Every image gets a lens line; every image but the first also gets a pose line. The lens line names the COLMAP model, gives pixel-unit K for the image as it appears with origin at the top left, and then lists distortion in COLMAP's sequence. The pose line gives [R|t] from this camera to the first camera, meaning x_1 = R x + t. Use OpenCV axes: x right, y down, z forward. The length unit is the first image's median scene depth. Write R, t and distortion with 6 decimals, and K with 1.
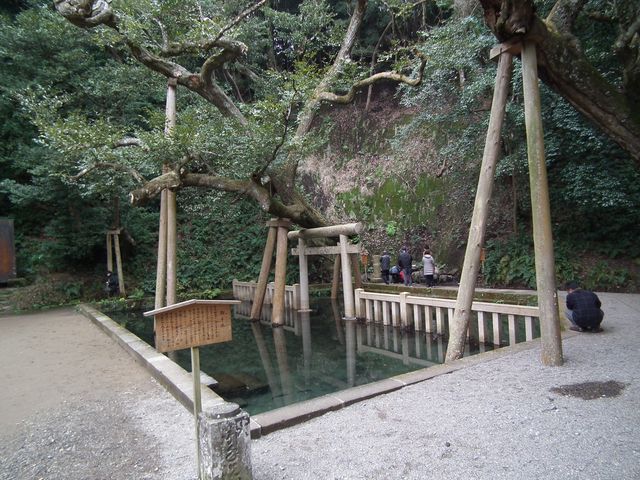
lens RADIAL K [[447.1, 0, 322.3], [0, 447.1, 240.8], [0, 0, 1]] dist [0.010609, -0.000615]
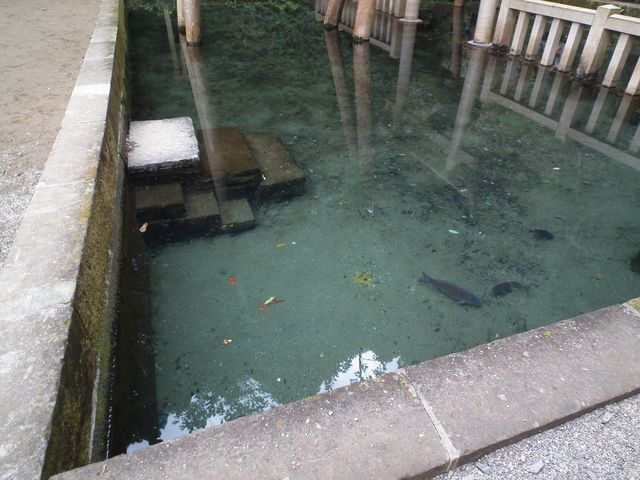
lens RADIAL K [[447.1, 0, 321.7], [0, 447.1, 238.0], [0, 0, 1]] dist [0.010609, -0.000615]
pose [[0.970941, 0.188013, -0.148067, -0.009665], [-0.065761, 0.804495, 0.590308, 0.042216], [0.230105, -0.563417, 0.793482, 0.333573]]
